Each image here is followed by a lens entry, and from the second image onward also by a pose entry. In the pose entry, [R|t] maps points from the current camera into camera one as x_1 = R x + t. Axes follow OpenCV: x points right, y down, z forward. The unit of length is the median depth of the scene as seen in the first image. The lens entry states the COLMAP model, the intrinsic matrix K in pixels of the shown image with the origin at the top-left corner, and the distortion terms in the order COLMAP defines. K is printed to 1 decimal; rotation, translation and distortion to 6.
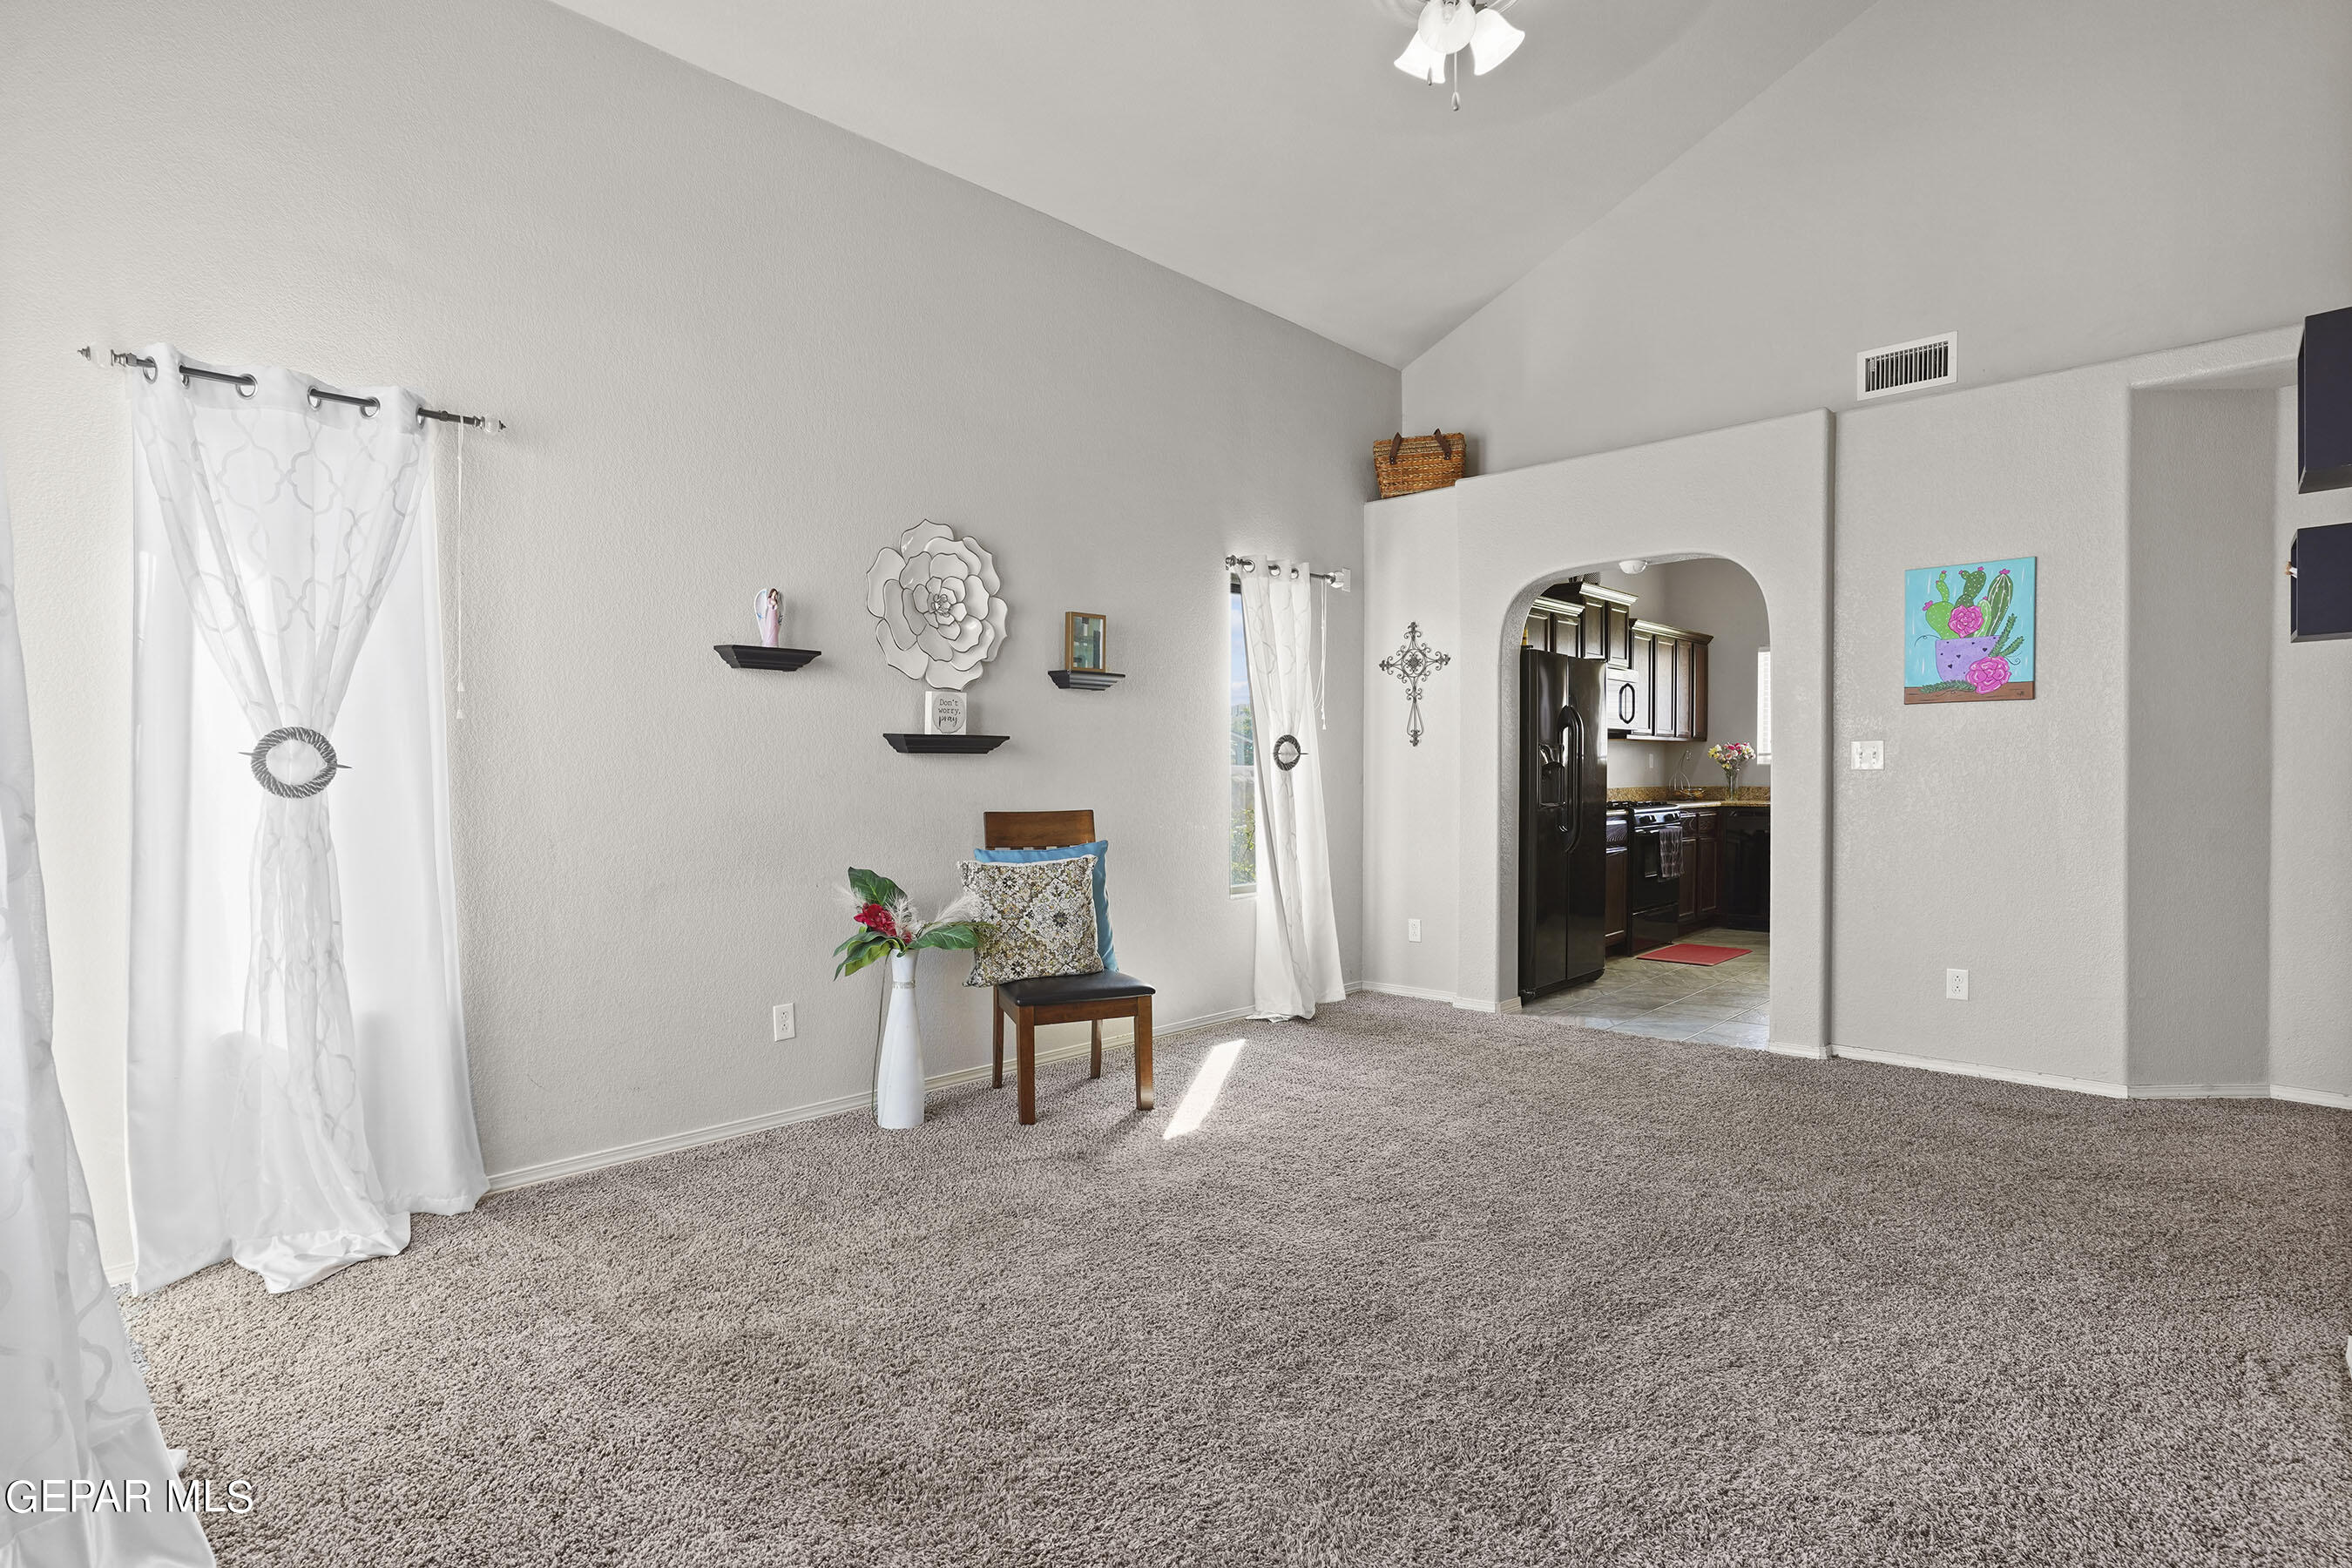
lens RADIAL K [[1155.8, 0, 1164.9], [0, 1155.8, 799.7], [0, 0, 1]] dist [-0.039578, 0.010722]
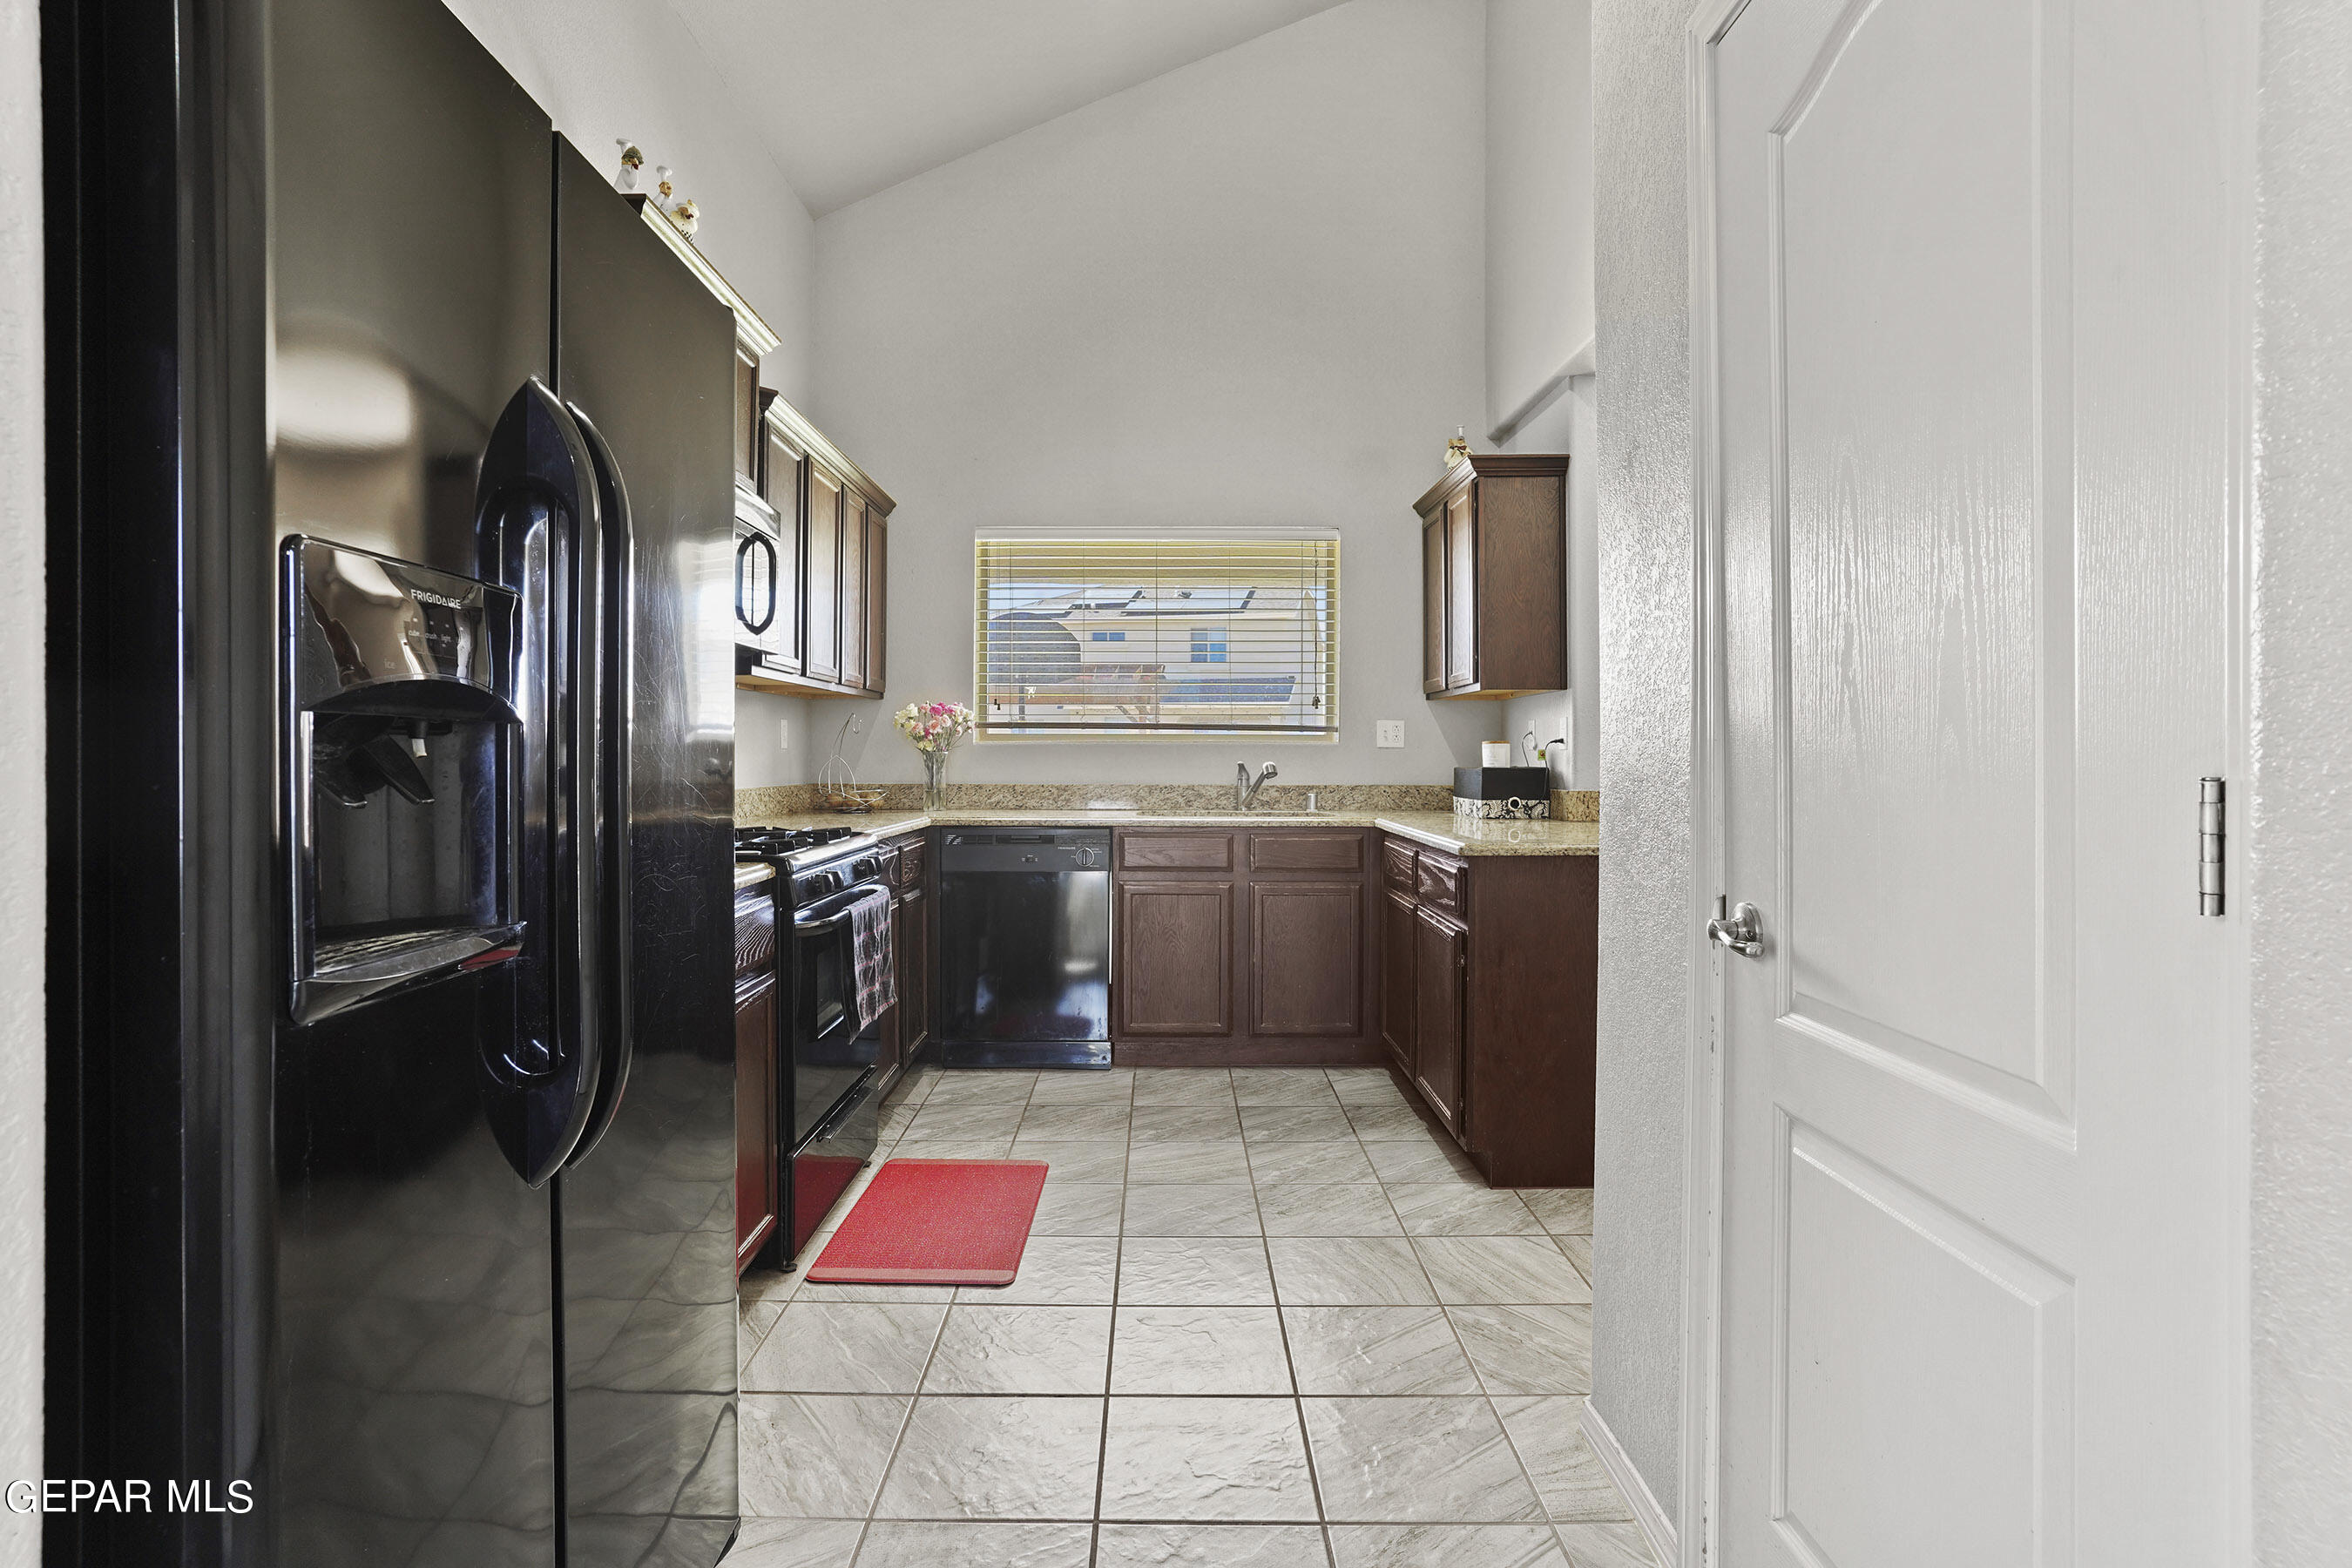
lens RADIAL K [[1155.8, 0, 1159.9], [0, 1155.8, 764.1], [0, 0, 1]] dist [-0.039578, 0.010722]
pose [[0.714246, 0.002094, 0.699891, 0.390254], [0.010266, 0.999857, -0.013468, -0.025032], [-0.699819, 0.016805, 0.714122, 1.083693]]
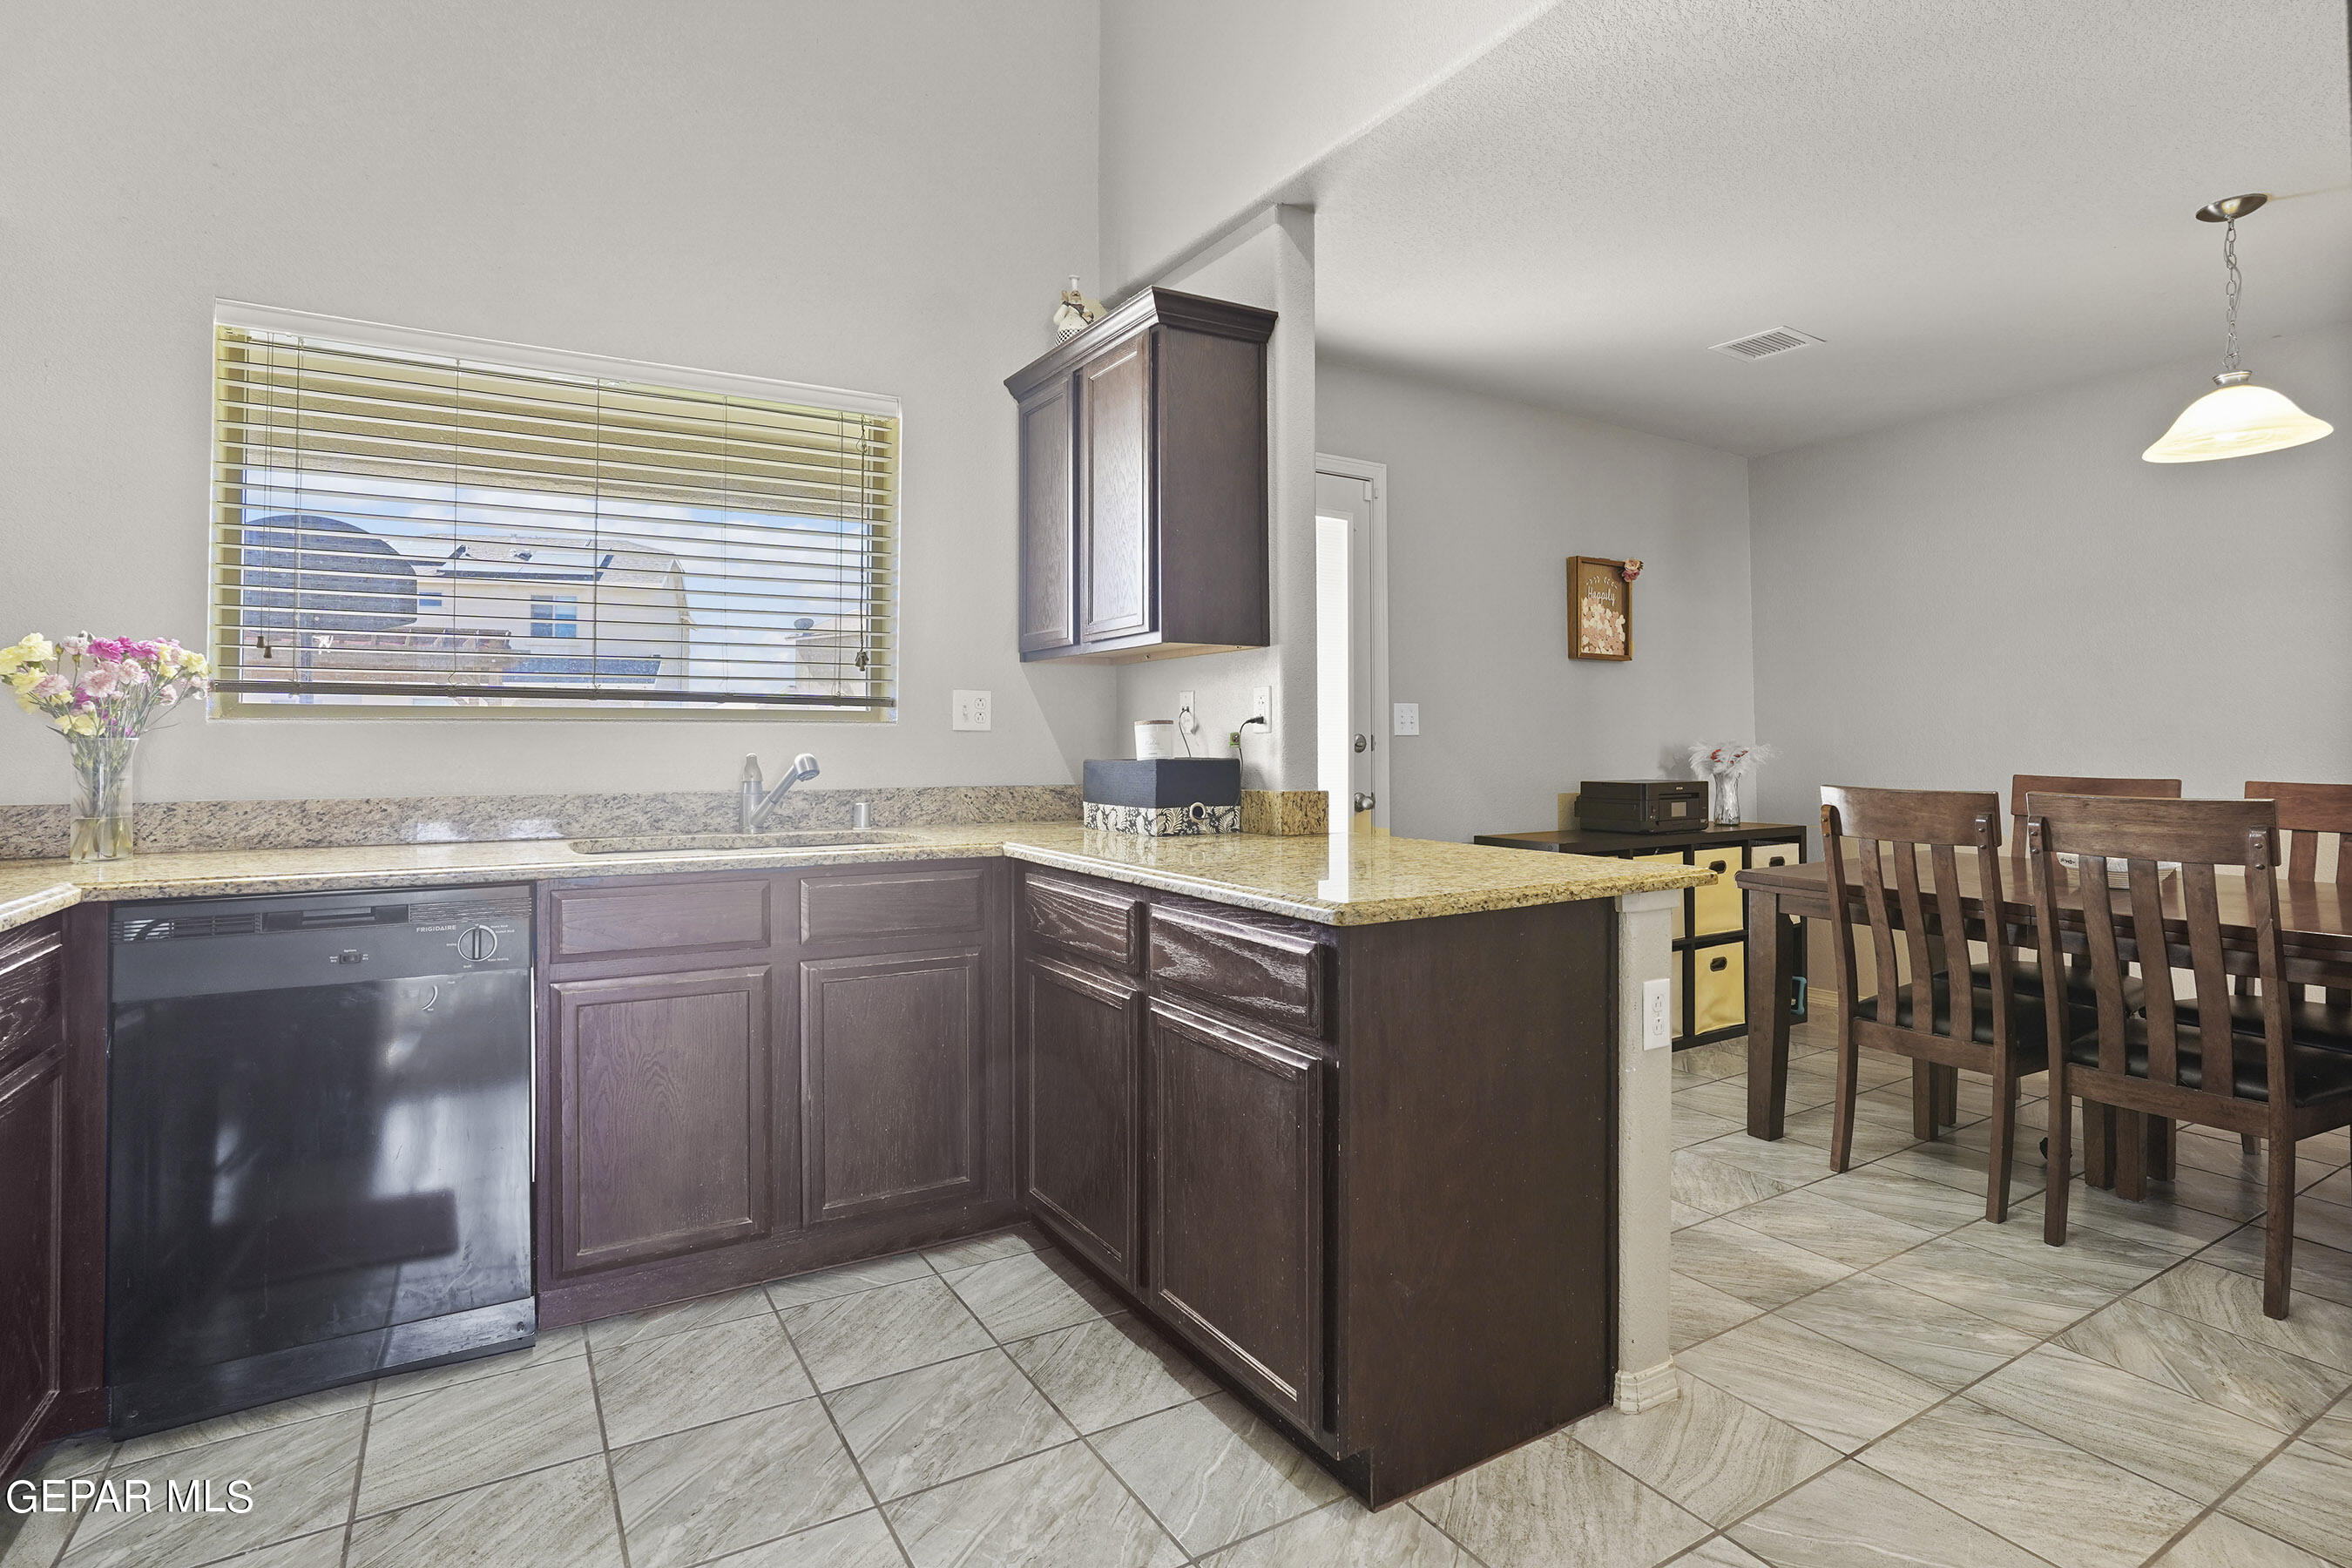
lens RADIAL K [[1155.8, 0, 1151.1], [0, 1155.8, 733.3], [0, 0, 1]] dist [-0.039578, 0.010722]
pose [[0.261371, 0.013527, 0.965144, 0.620584], [0.023091, 0.999528, -0.020263, -0.033665], [-0.964962, 0.027582, 0.260936, 1.402763]]
